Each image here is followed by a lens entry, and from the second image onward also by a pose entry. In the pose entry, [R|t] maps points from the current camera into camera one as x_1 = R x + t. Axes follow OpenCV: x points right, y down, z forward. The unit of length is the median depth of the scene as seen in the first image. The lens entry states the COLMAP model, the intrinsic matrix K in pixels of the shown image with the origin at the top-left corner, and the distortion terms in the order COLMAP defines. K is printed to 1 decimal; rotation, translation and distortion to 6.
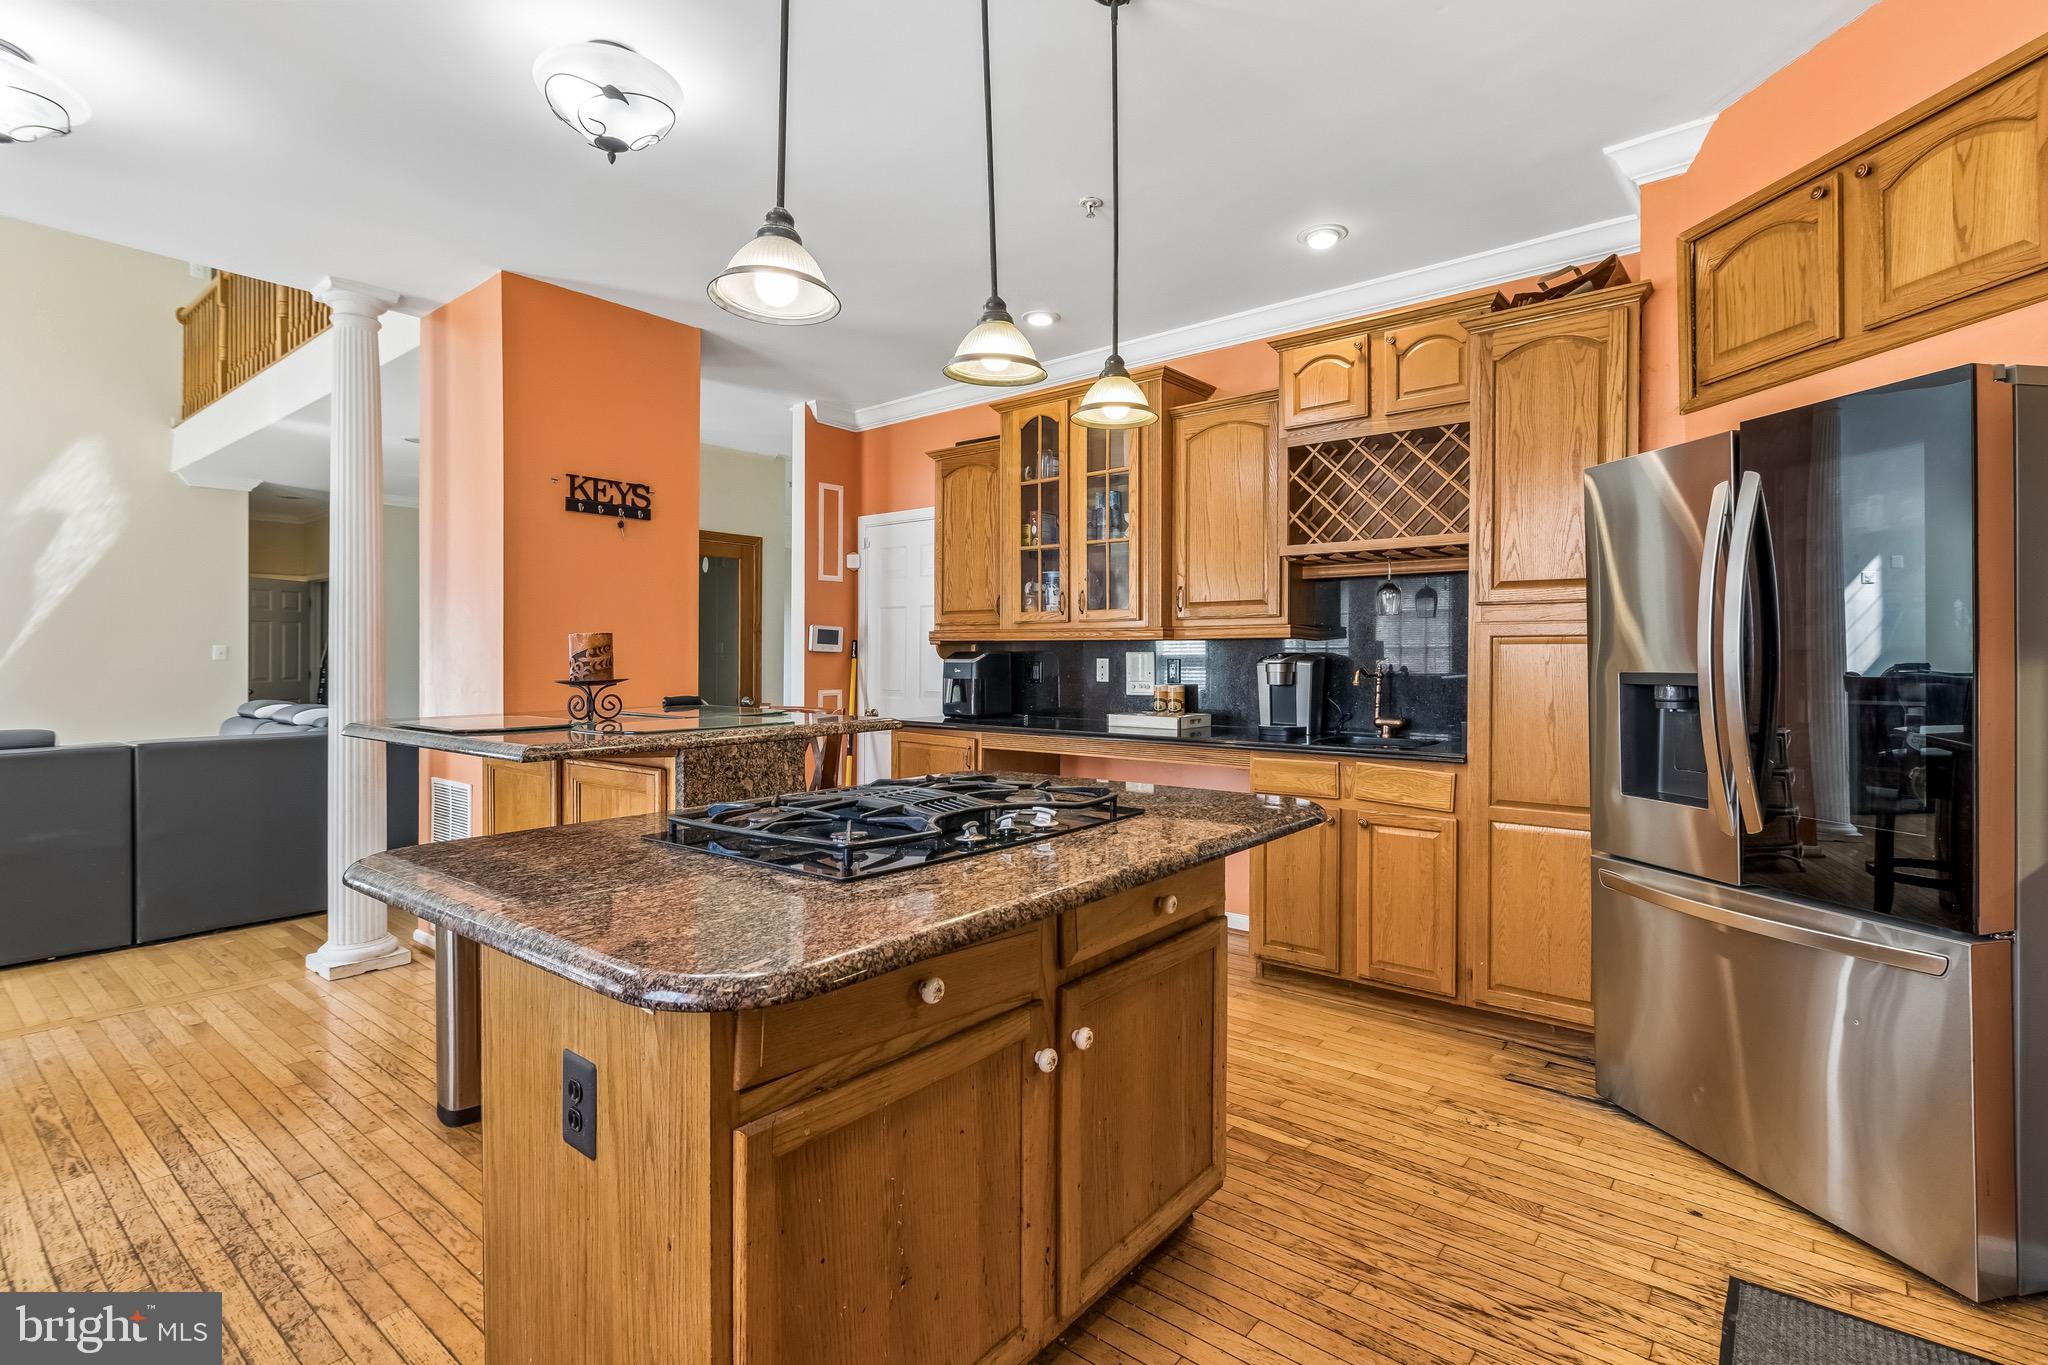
lens RADIAL K [[962.4, 0, 1028.8], [0, 962.4, 632.7], [0, 0, 1]] dist [-0.005662, -0.000872]
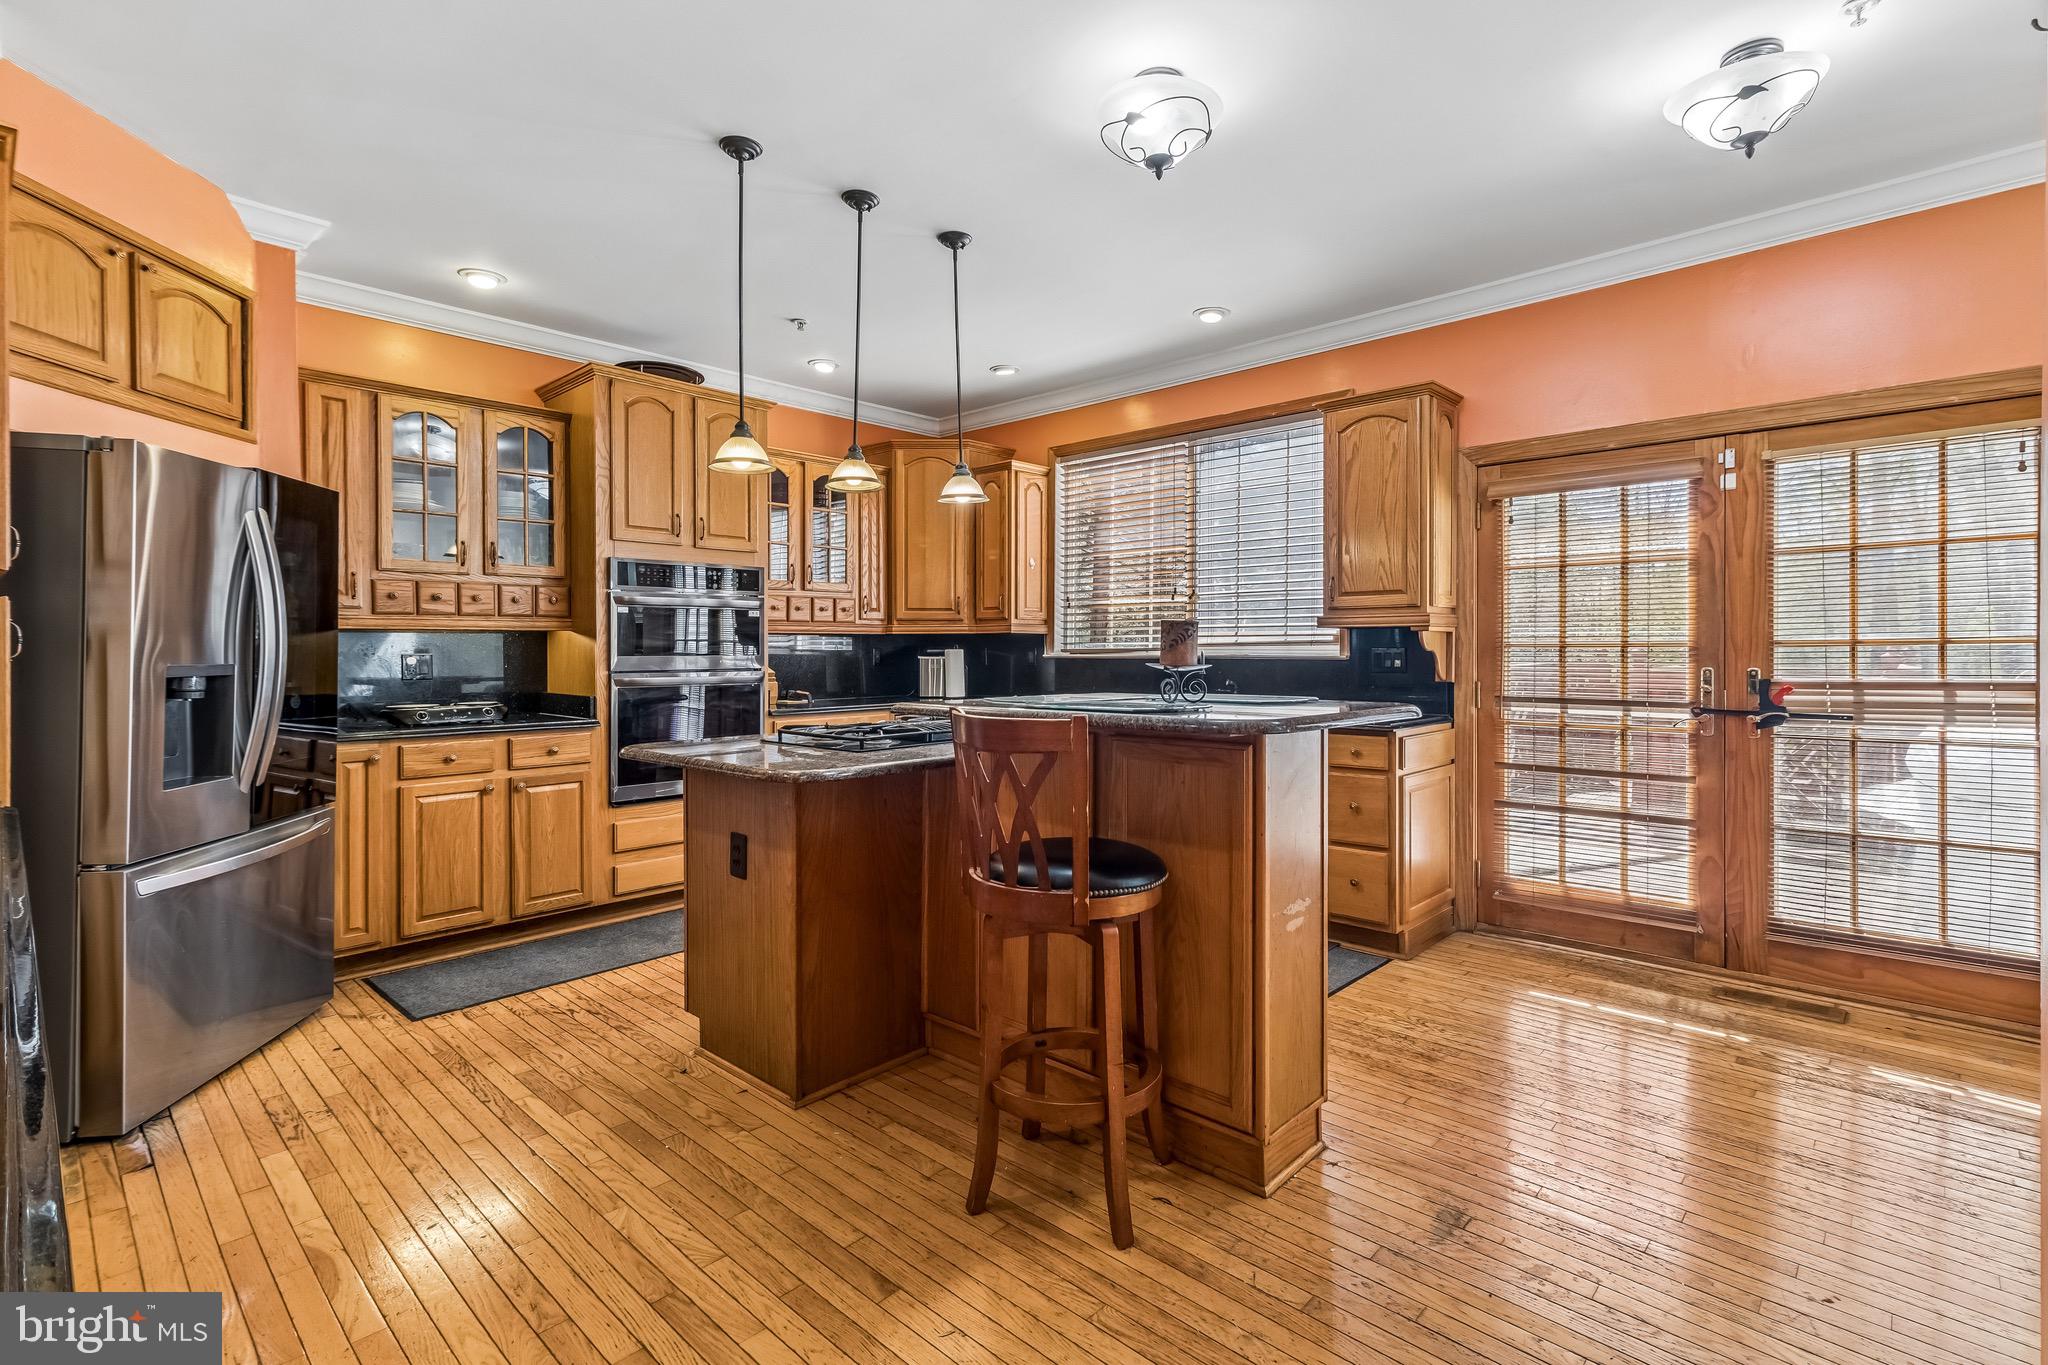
lens RADIAL K [[955.0, 0, 1022.4], [0, 955.0, 652.7], [0, 0, 1]] dist [0.033517, 0.000050]
pose [[-0.996275, 0.005768, 0.086046, -0.417794], [0.005422, 0.999976, -0.004258, 0.039497], [-0.086068, -0.003775, -0.996282, 2.297401]]
